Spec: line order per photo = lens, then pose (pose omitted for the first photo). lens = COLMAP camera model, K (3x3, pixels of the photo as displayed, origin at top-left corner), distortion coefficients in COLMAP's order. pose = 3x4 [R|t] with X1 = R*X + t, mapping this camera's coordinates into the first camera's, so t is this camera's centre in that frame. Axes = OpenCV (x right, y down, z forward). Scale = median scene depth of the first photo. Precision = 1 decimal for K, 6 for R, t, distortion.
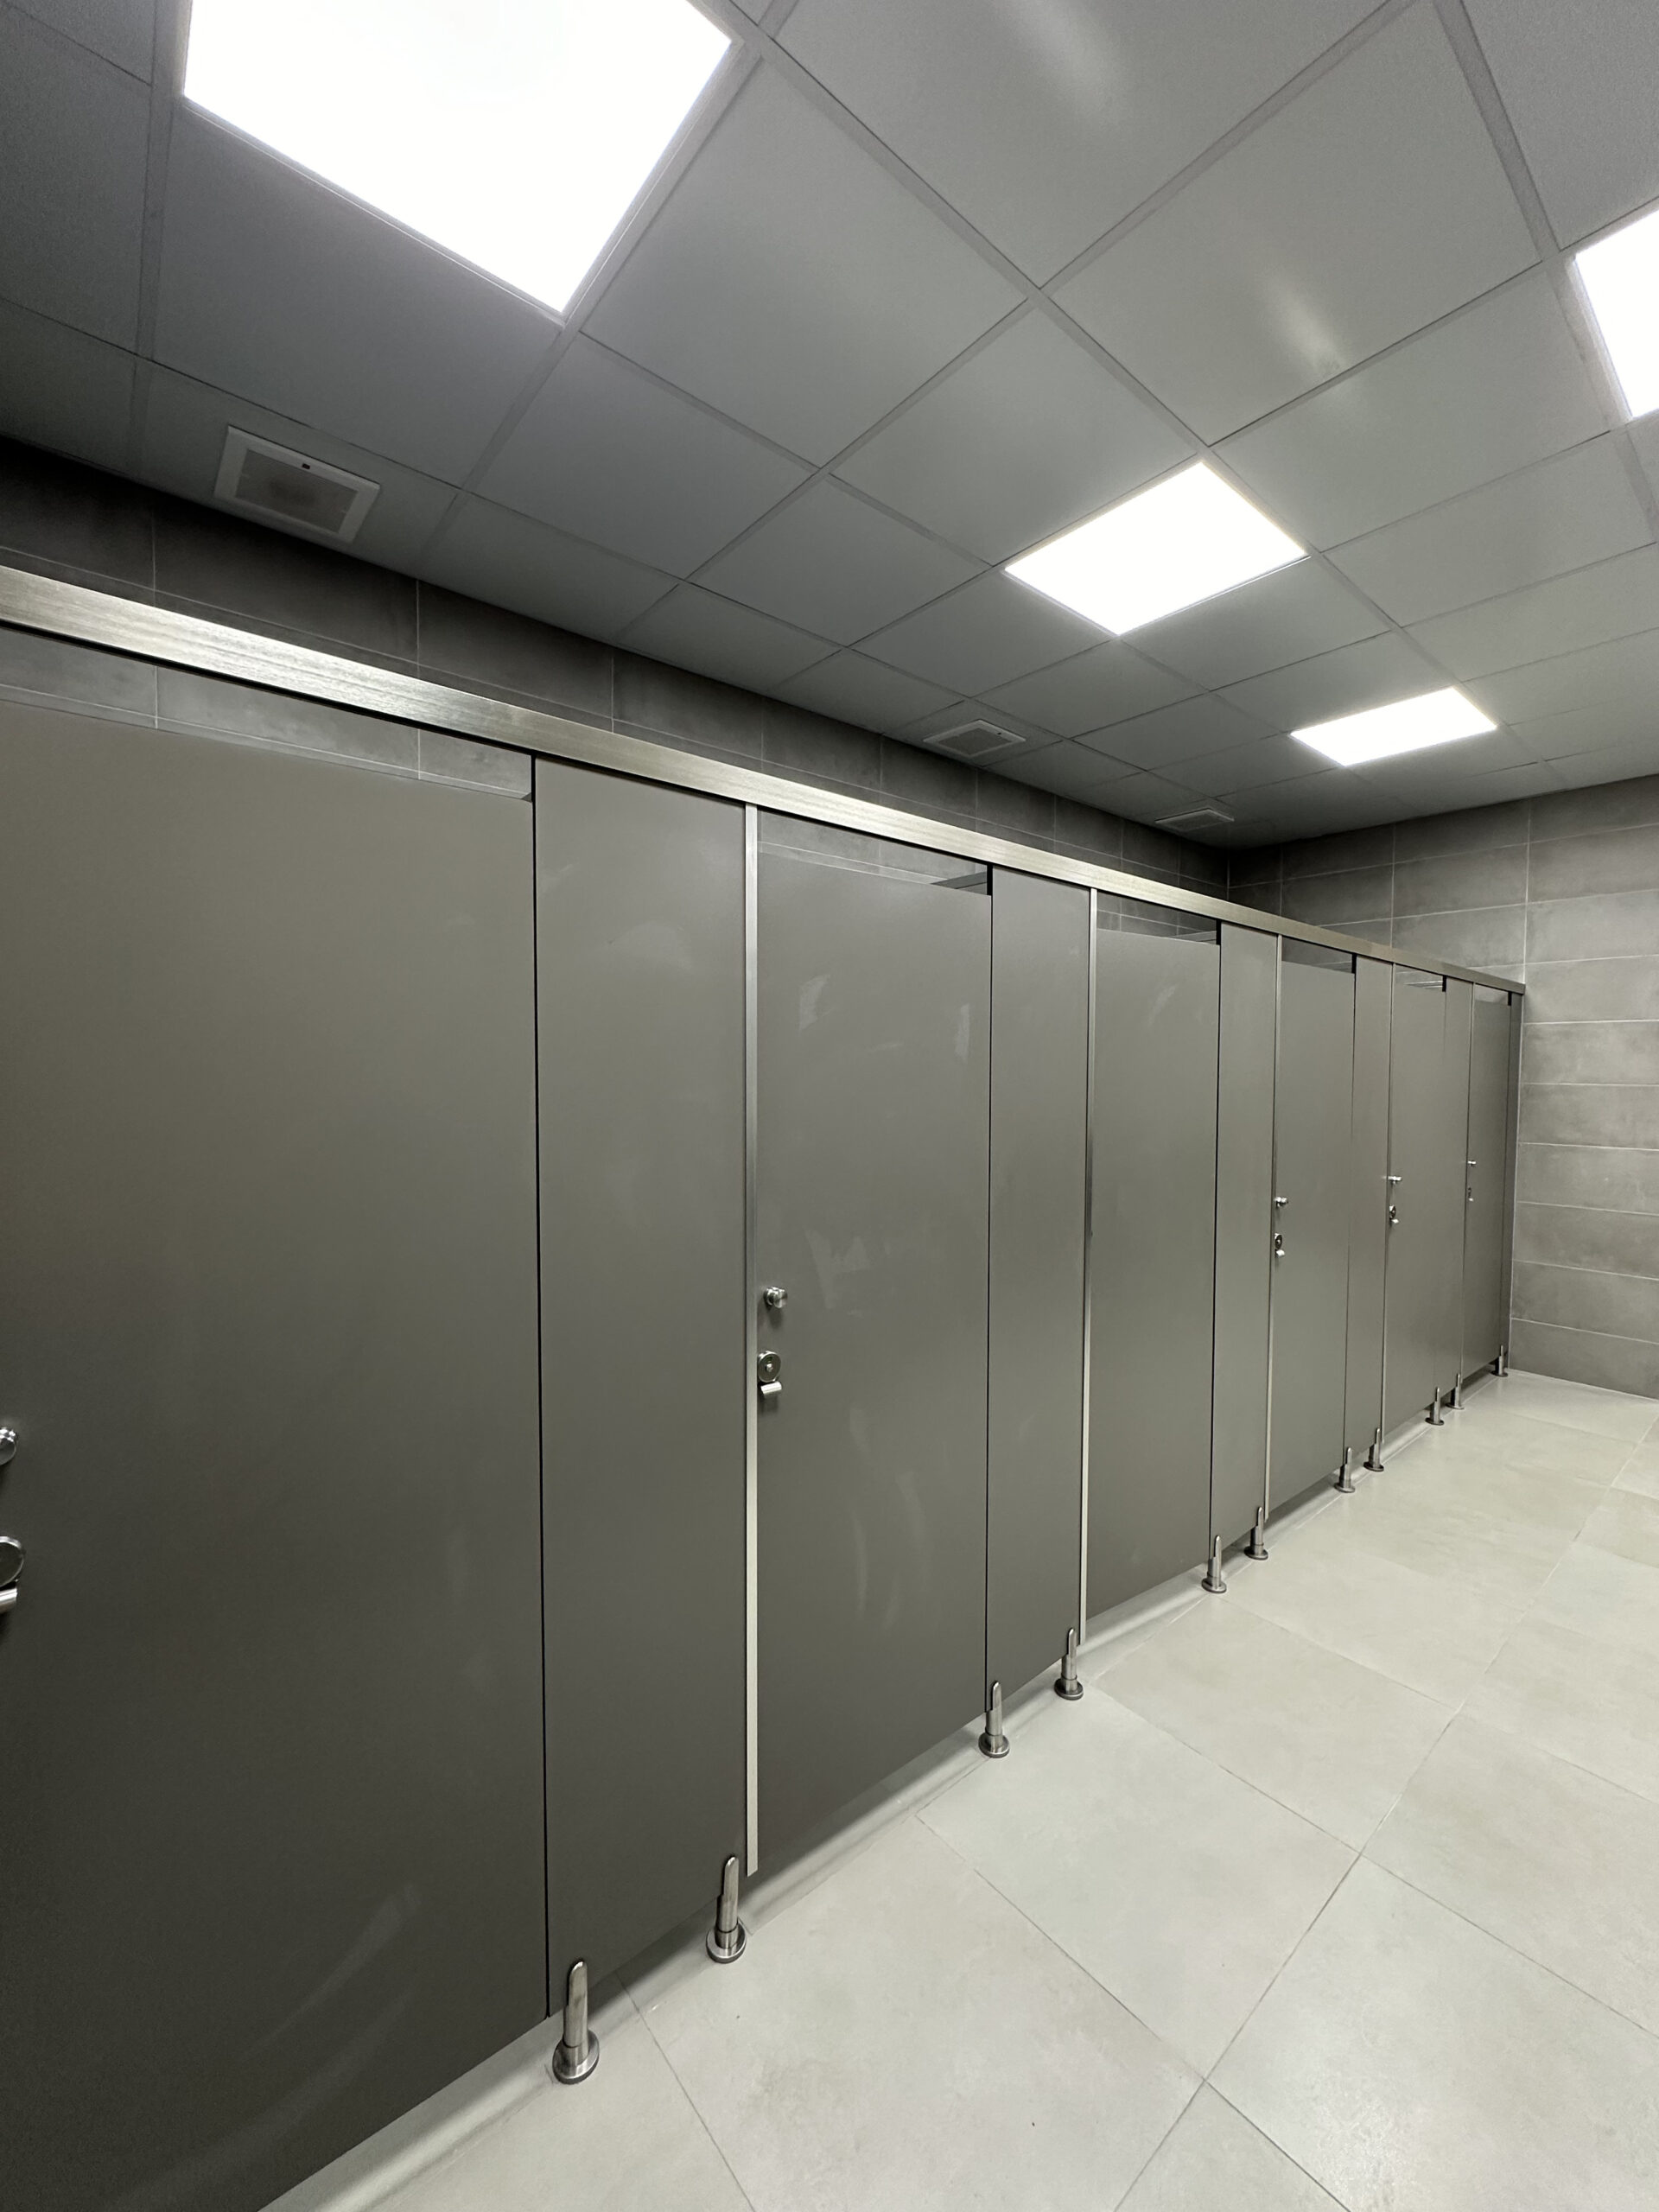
lens RADIAL K [[907.3, 0, 823.5], [0, 907.3, 1092.7], [0, 0, 1]] dist [-0.003812, 0.000705]
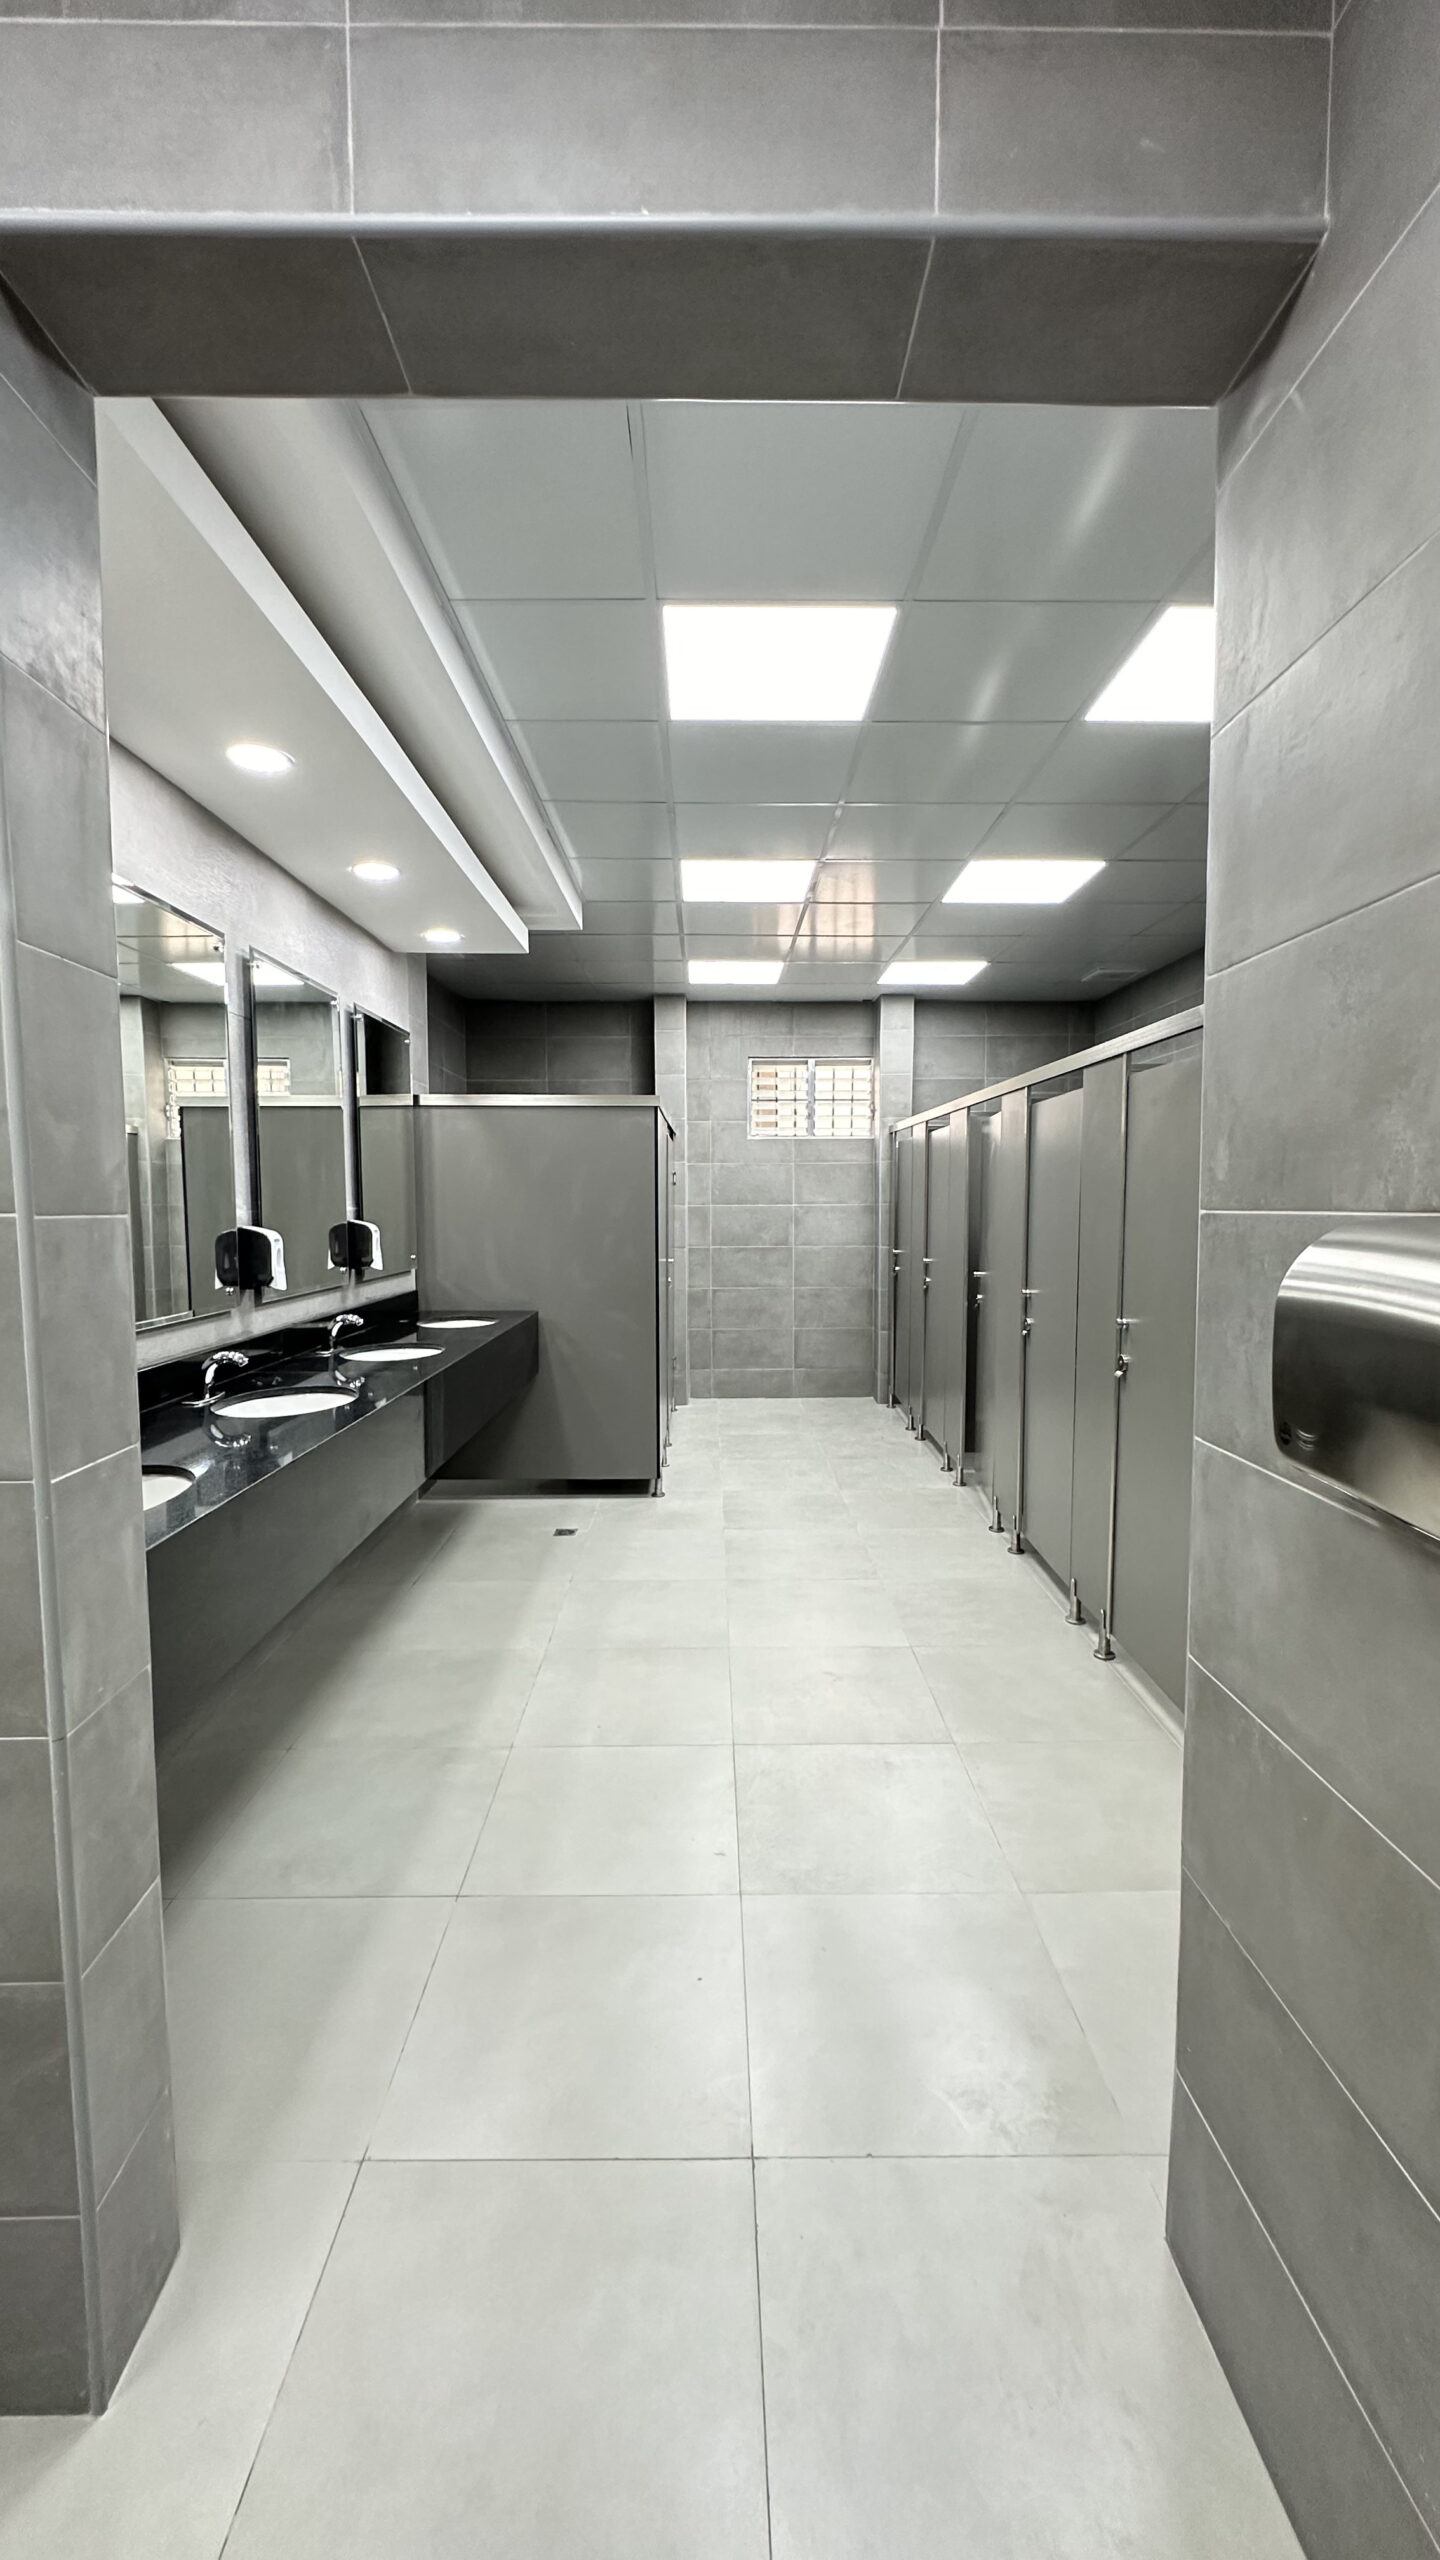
lens RADIAL K [[1049.0, 0, 735.5], [0, 1049.0, 1278.9], [0, 0, 1]] dist [-0.003209, -0.000747]
pose [[-0.626336, 0.052518, -0.777782, 1.263499], [-0.025984, 0.995767, 0.088162, -0.011524], [0.779120, 0.075429, -0.622320, 1.059450]]
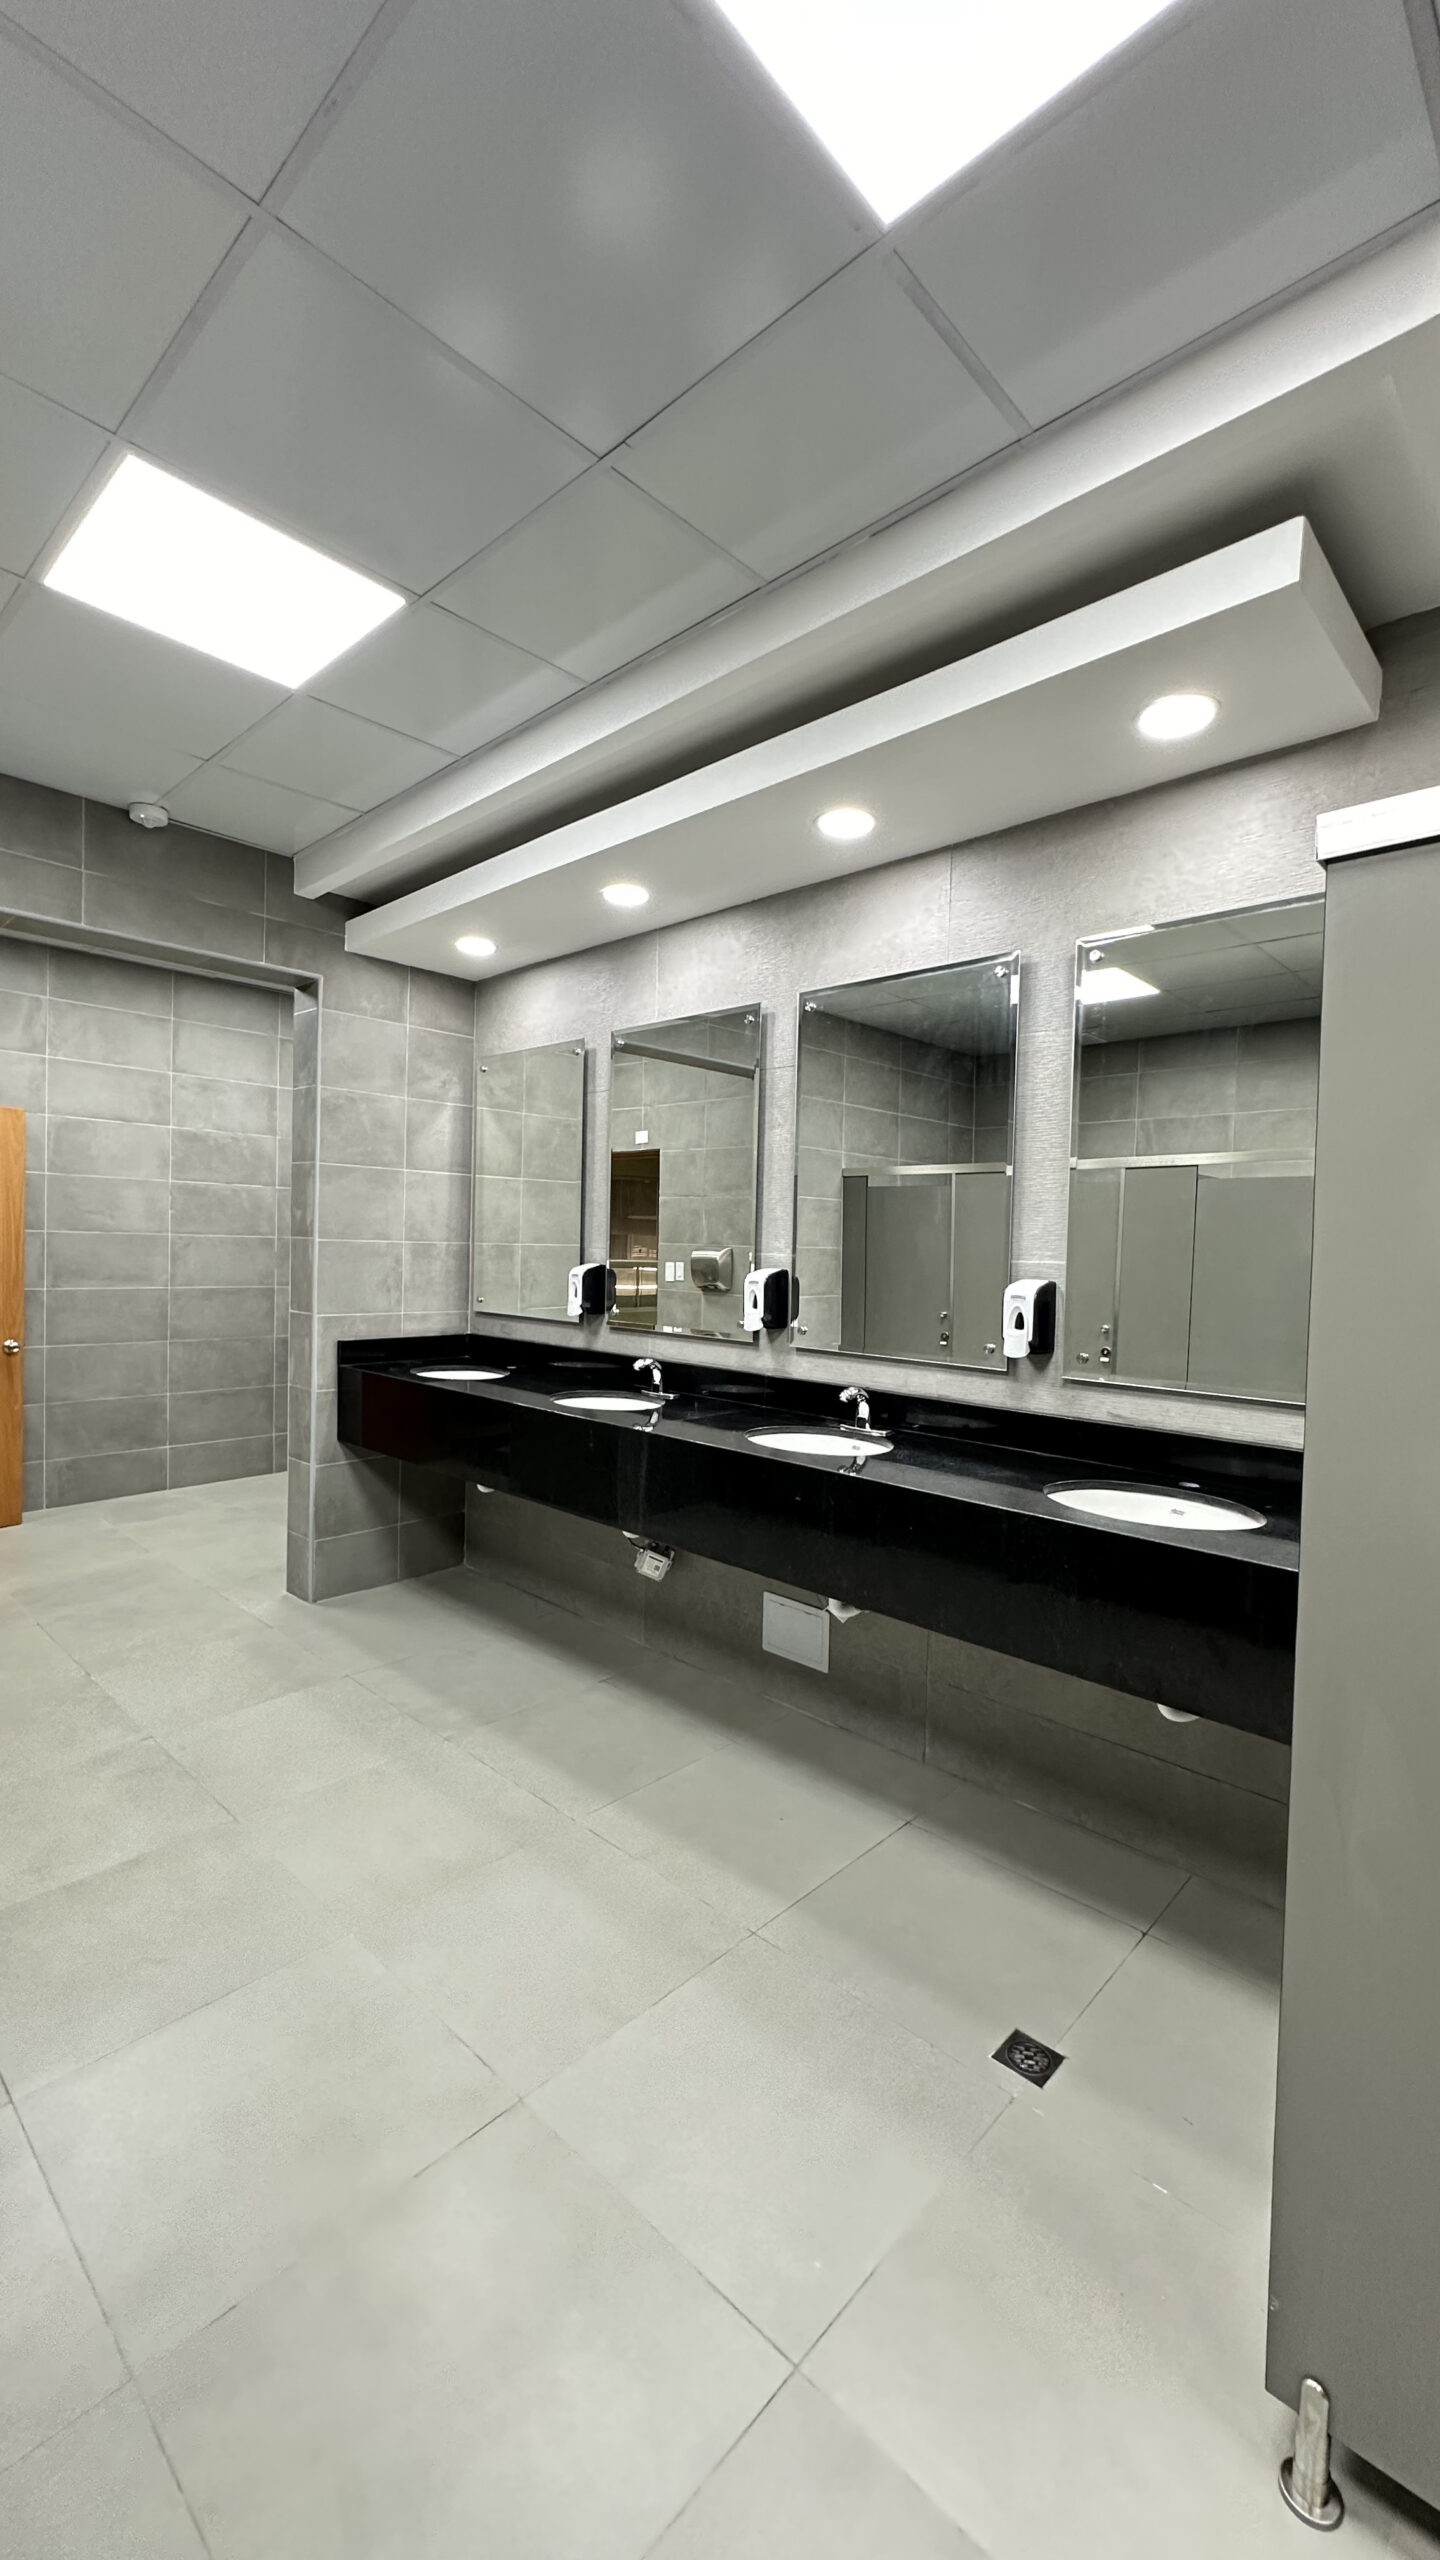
lens RADIAL K [[1049.0, 0, 724.6], [0, 1049.0, 1286.3], [0, 0, 1]] dist [-0.003209, -0.000747]
pose [[-0.102285, -0.048822, 0.993556, 0.145601], [0.004406, 0.998763, 0.049531, 0.000264], [-0.994745, 0.009444, -0.101943, 0.445274]]
